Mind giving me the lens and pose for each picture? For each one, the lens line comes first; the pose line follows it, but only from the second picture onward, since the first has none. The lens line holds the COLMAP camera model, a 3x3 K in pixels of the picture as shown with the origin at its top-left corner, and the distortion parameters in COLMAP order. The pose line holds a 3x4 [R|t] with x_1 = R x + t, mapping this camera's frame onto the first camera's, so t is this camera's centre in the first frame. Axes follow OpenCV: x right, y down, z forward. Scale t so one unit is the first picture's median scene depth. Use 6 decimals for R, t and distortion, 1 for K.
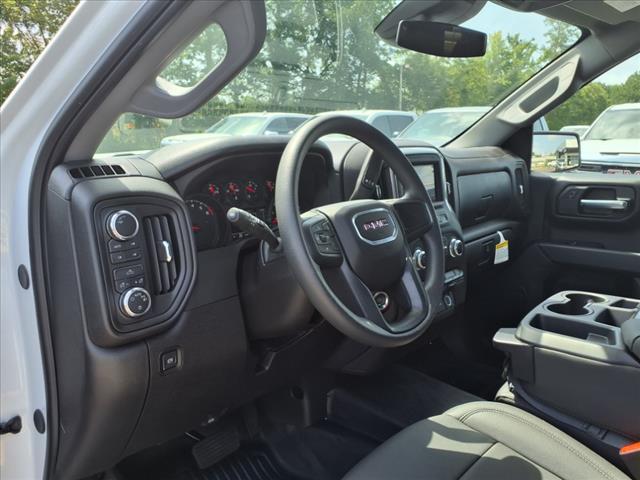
lens RADIAL K [[505.6, 0, 320.2], [0, 505.6, 229.9], [0, 0, 1]] dist [0.070874, -0.099265]
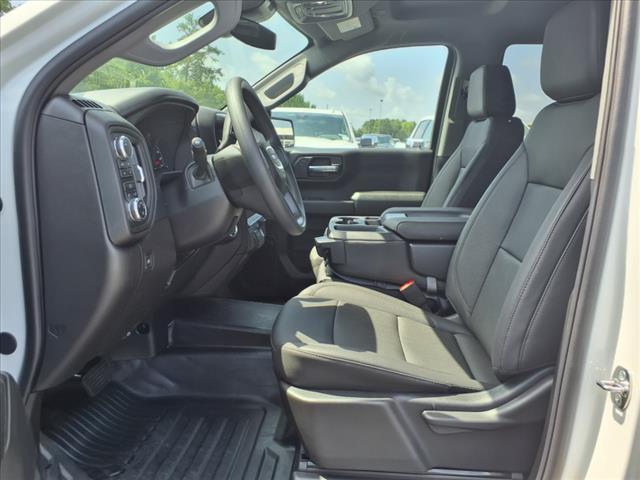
lens RADIAL K [[505.6, 0, 323.4], [0, 505.6, 236.6], [0, 0, 1]] dist [0.070874, -0.099265]
pose [[0.797150, -0.088082, 0.597322, -0.665101], [0.077523, 0.996045, 0.043421, 0.168124], [-0.598784, 0.011693, 0.800825, -0.258260]]
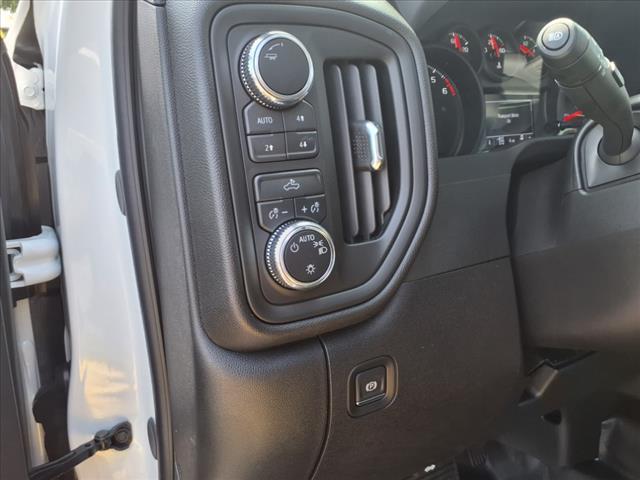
lens RADIAL K [[537.3, 0, 325.5], [0, 537.3, 238.2], [0, 0, 1]] dist [0.005184, -0.000927]
pose [[0.940462, 0.065486, -0.333532, -0.172013], [-0.030658, 0.993609, 0.108638, 0.069089], [0.338514, -0.091944, 0.936458, 0.520169]]
